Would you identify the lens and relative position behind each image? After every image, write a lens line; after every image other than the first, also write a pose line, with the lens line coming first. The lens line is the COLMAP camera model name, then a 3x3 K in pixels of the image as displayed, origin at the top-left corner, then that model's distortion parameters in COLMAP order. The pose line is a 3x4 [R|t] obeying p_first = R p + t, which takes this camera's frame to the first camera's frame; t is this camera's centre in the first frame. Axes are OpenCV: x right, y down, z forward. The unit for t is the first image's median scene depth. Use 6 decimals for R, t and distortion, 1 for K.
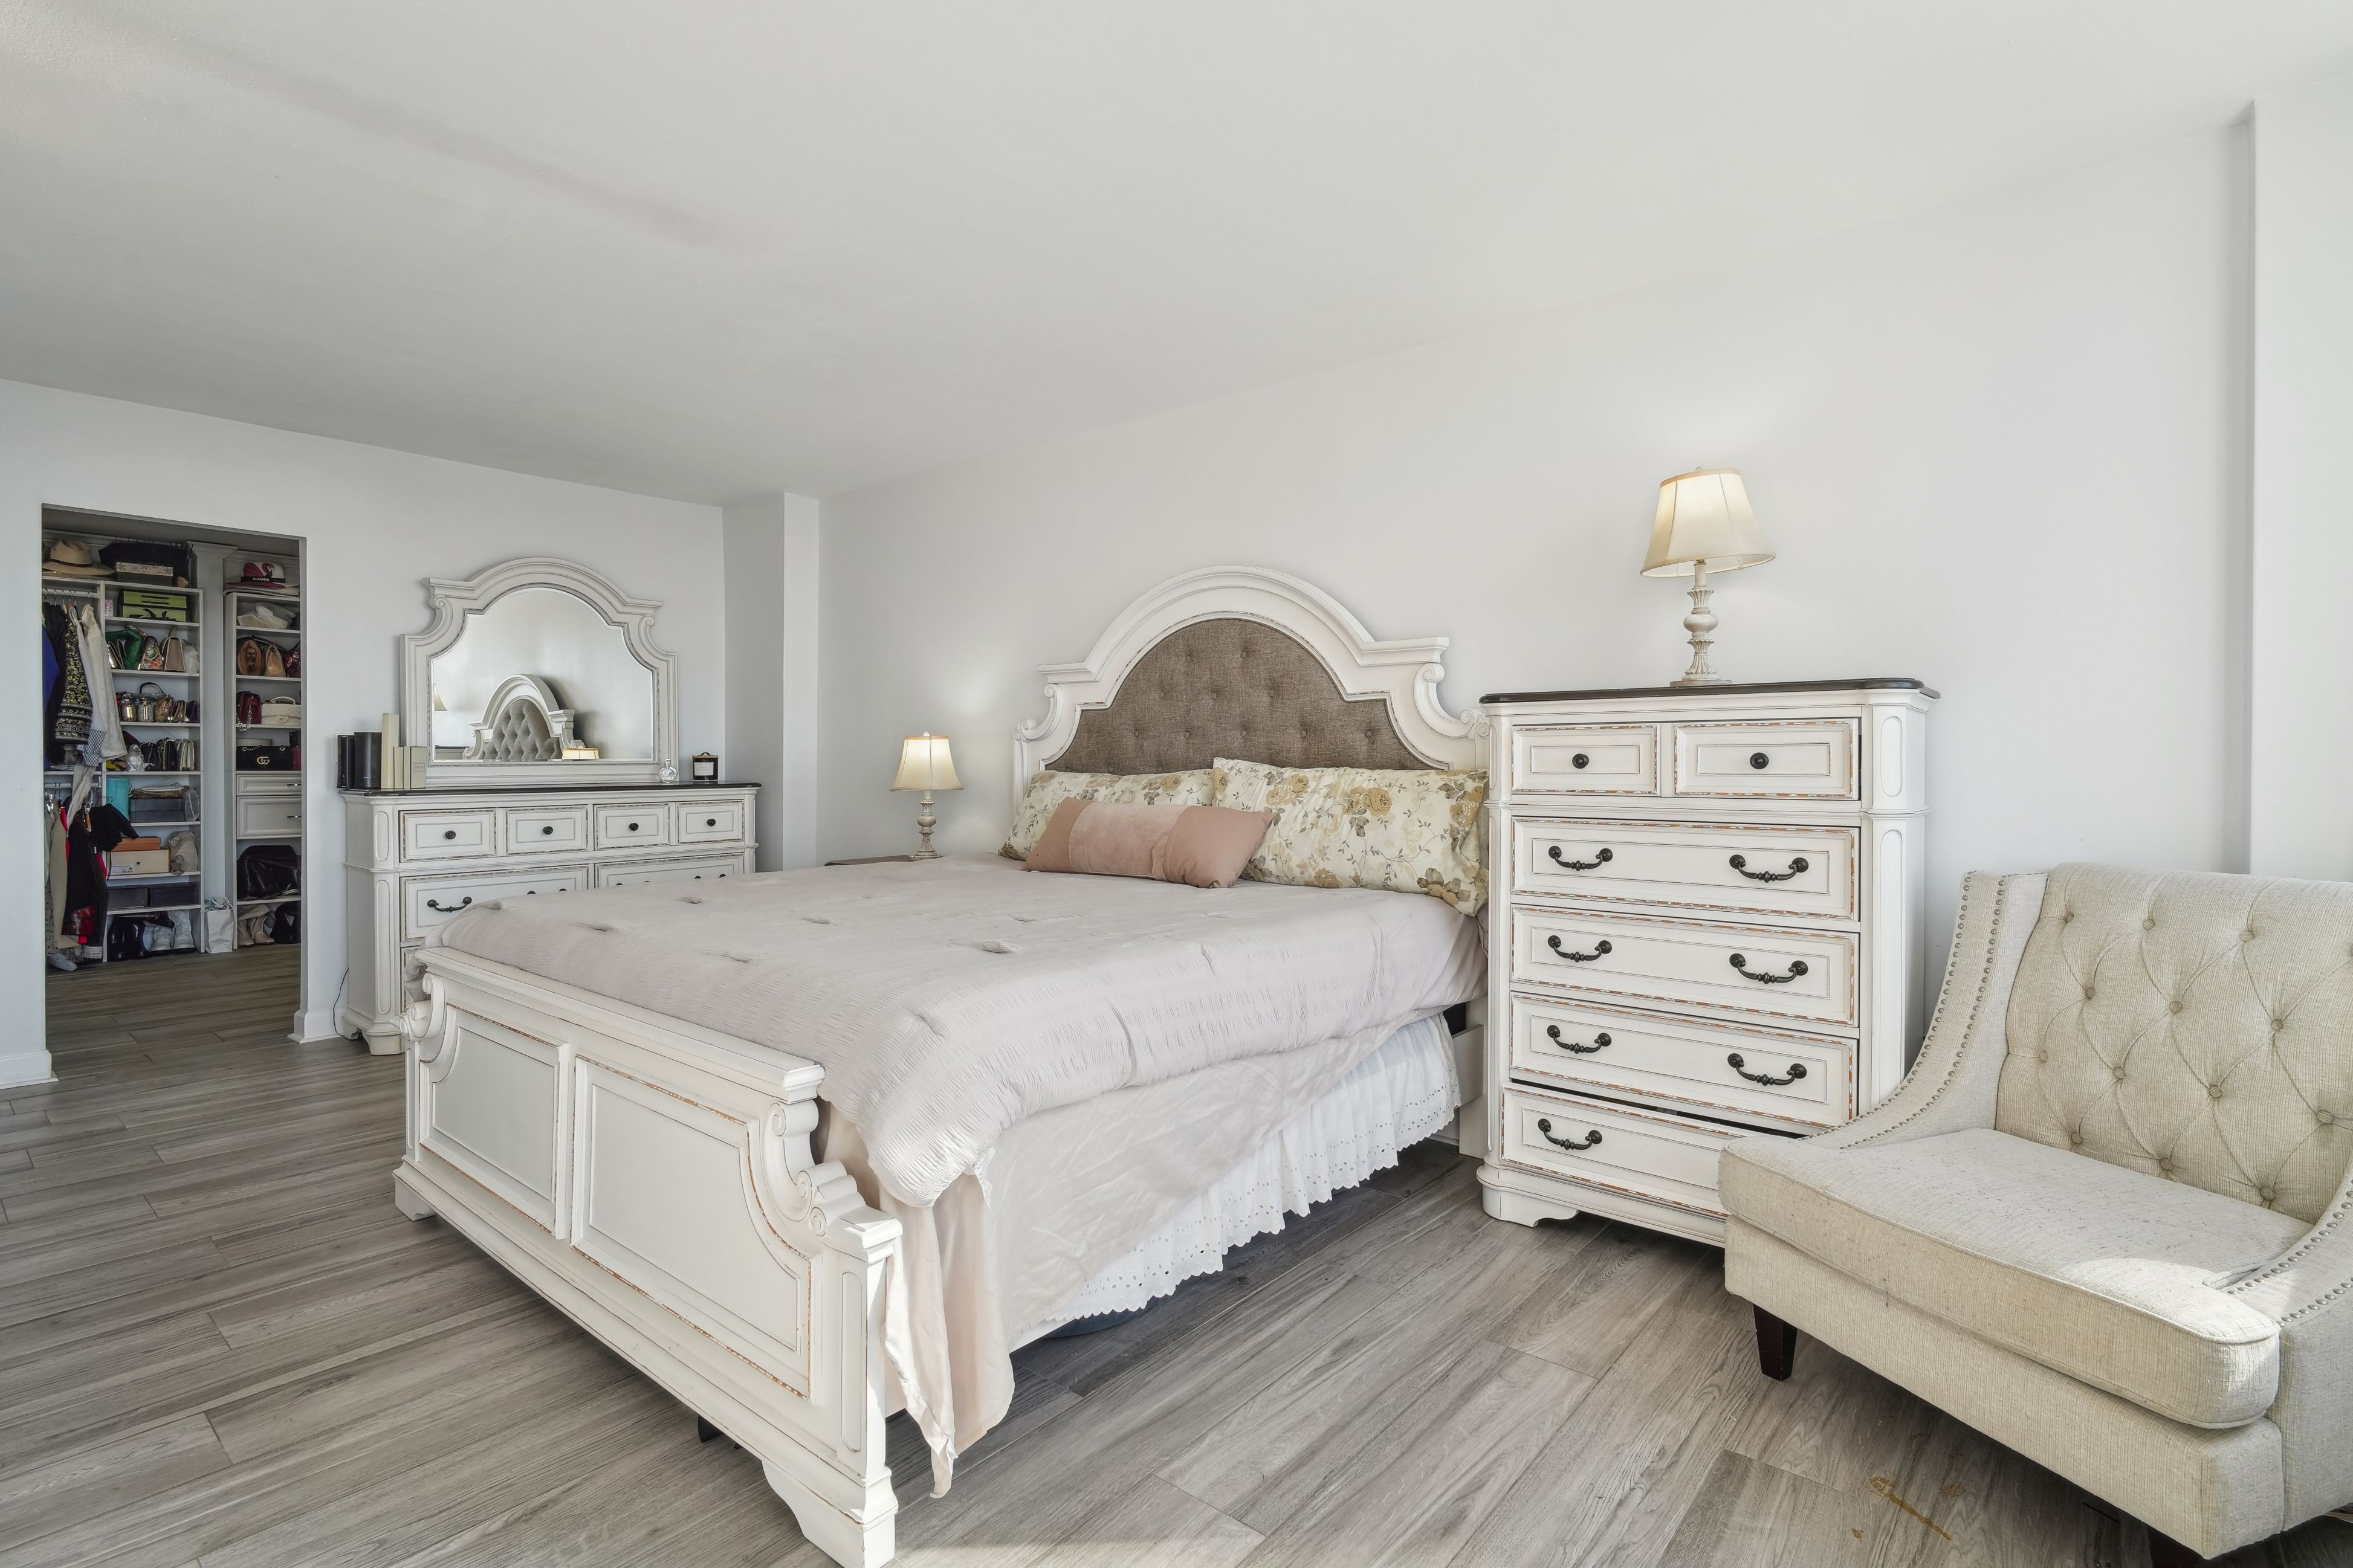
lens RADIAL K [[1122.0, 0, 1176.0], [0, 1122.0, 789.4], [0, 0, 1]] dist [-0.000467, -0.004200]
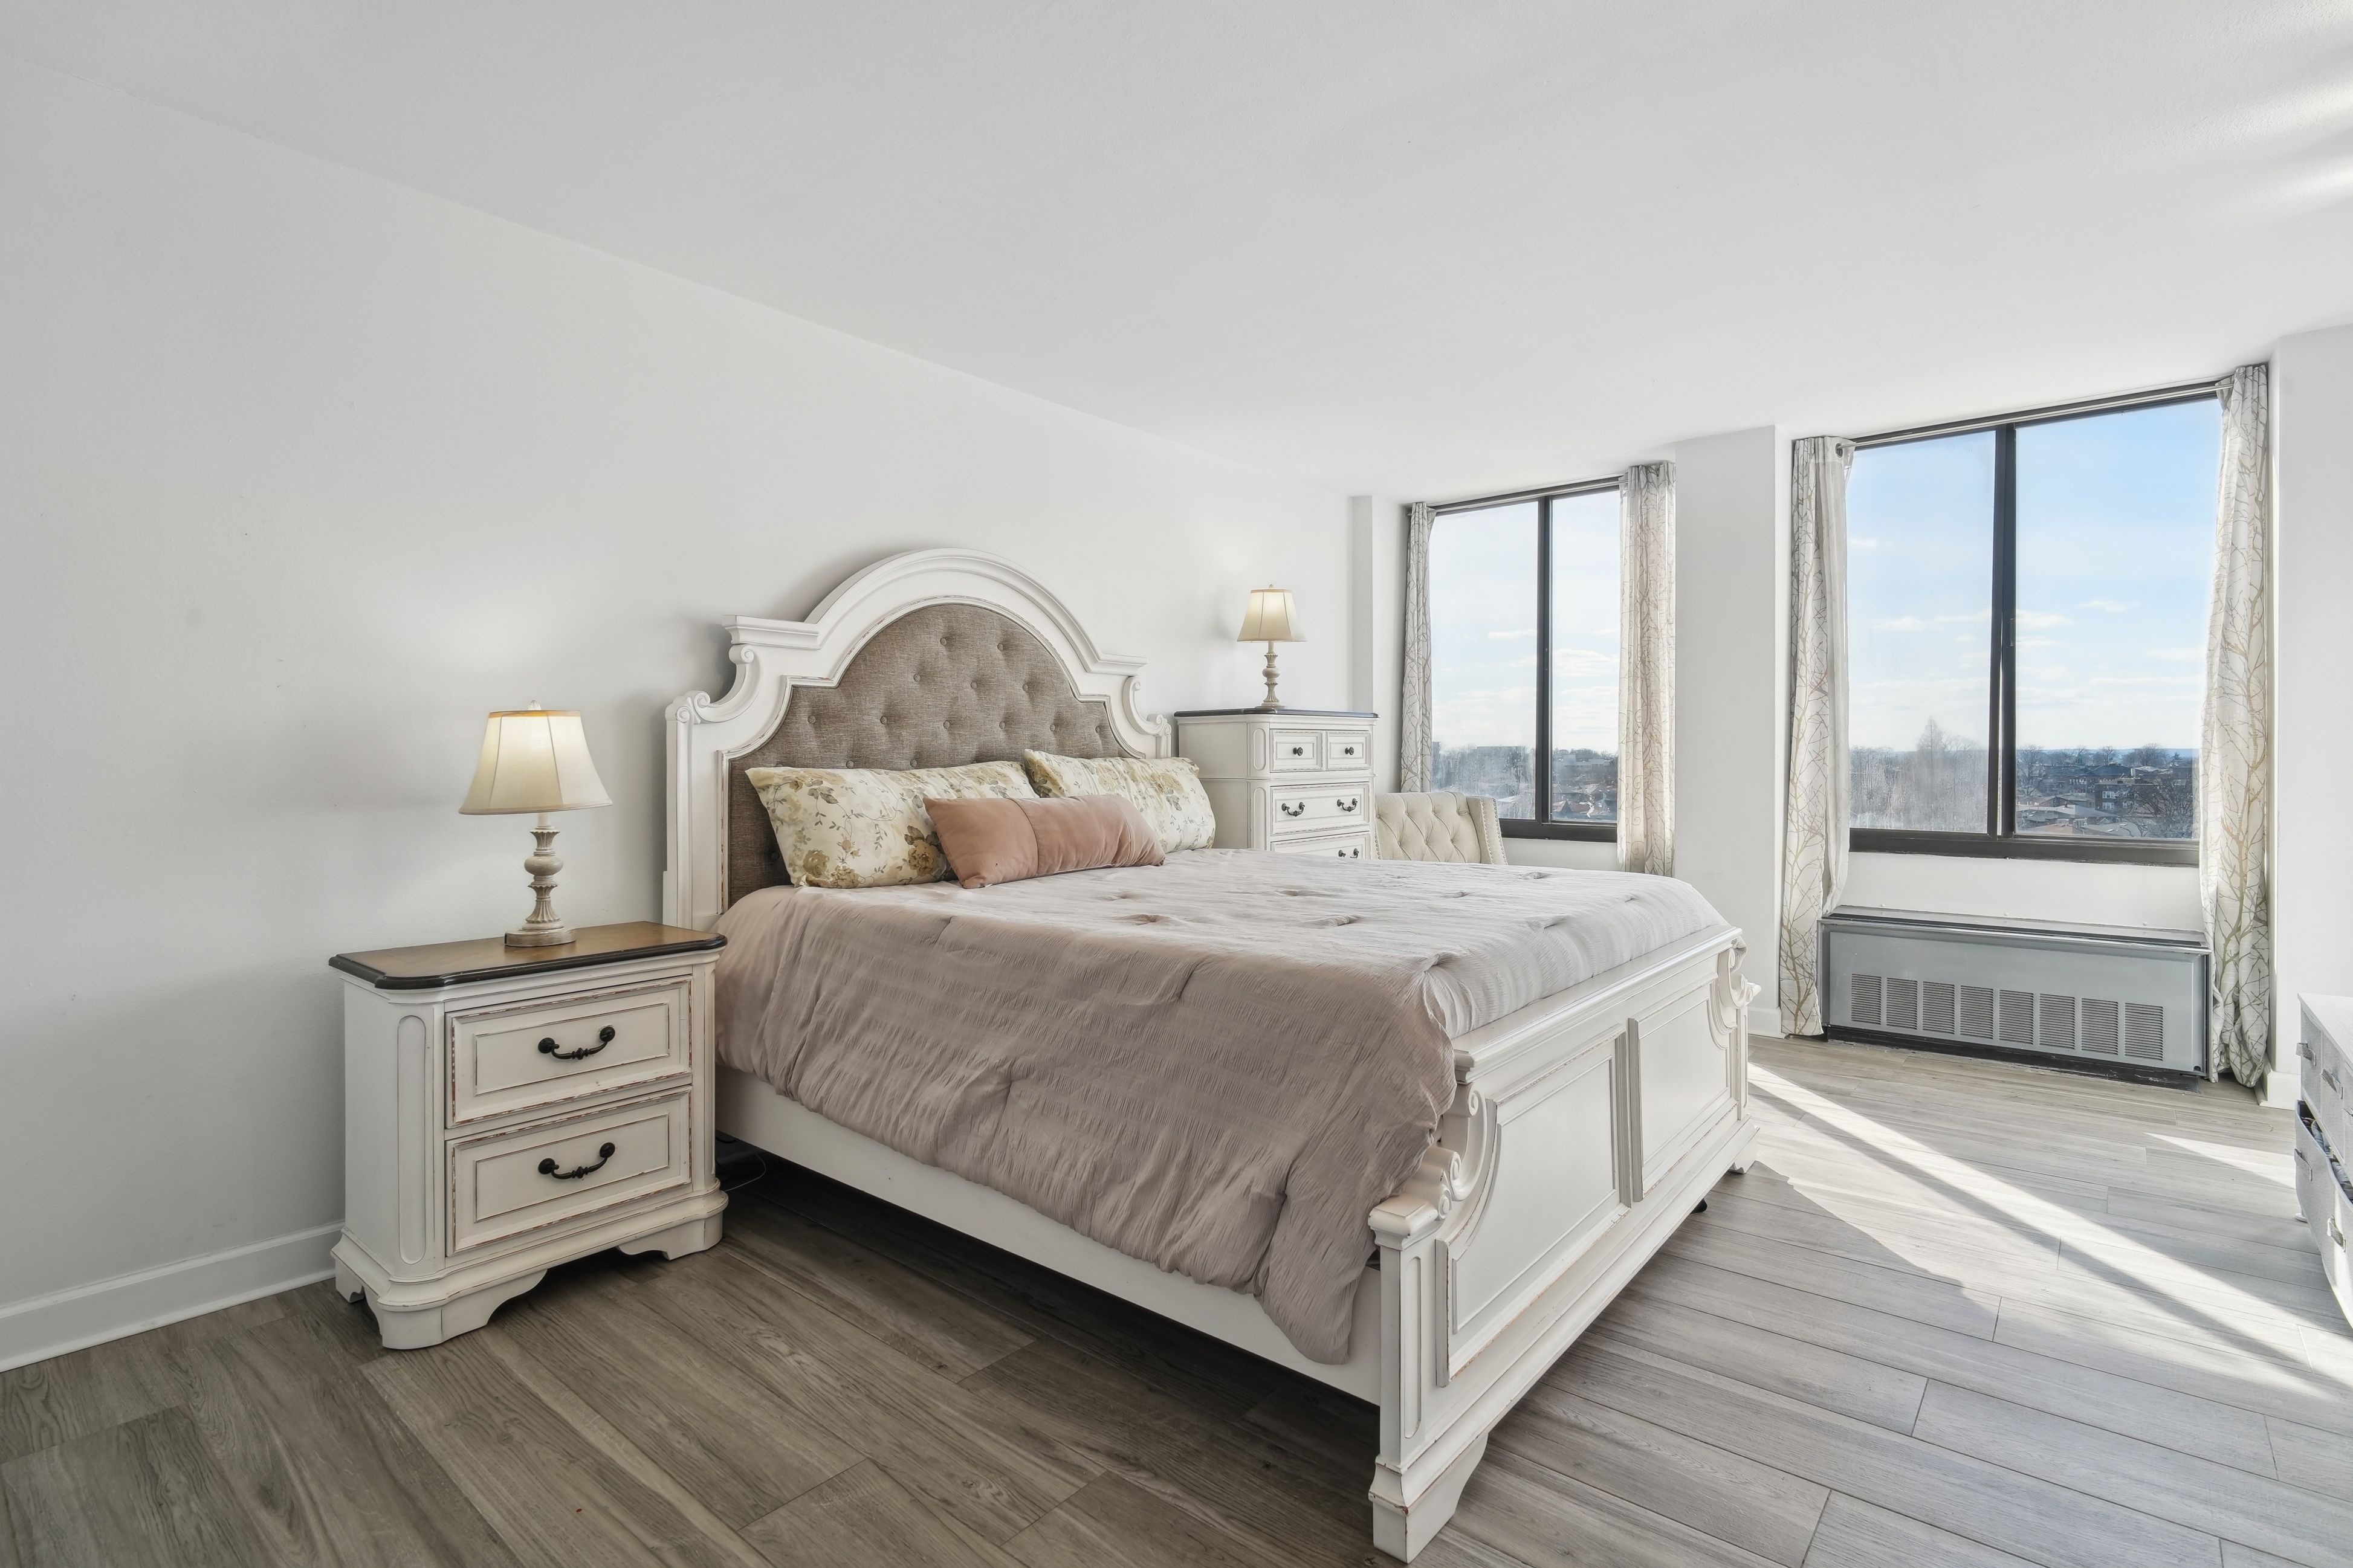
lens RADIAL K [[1122.0, 0, 1175.3], [0, 1122.0, 764.1], [0, 0, 1]] dist [-0.000467, -0.004200]
pose [[0.007421, -0.017322, 0.999822, -1.057723], [0.027016, 0.999488, 0.017115, -0.032396], [-0.999607, 0.026884, 0.007885, 0.931897]]
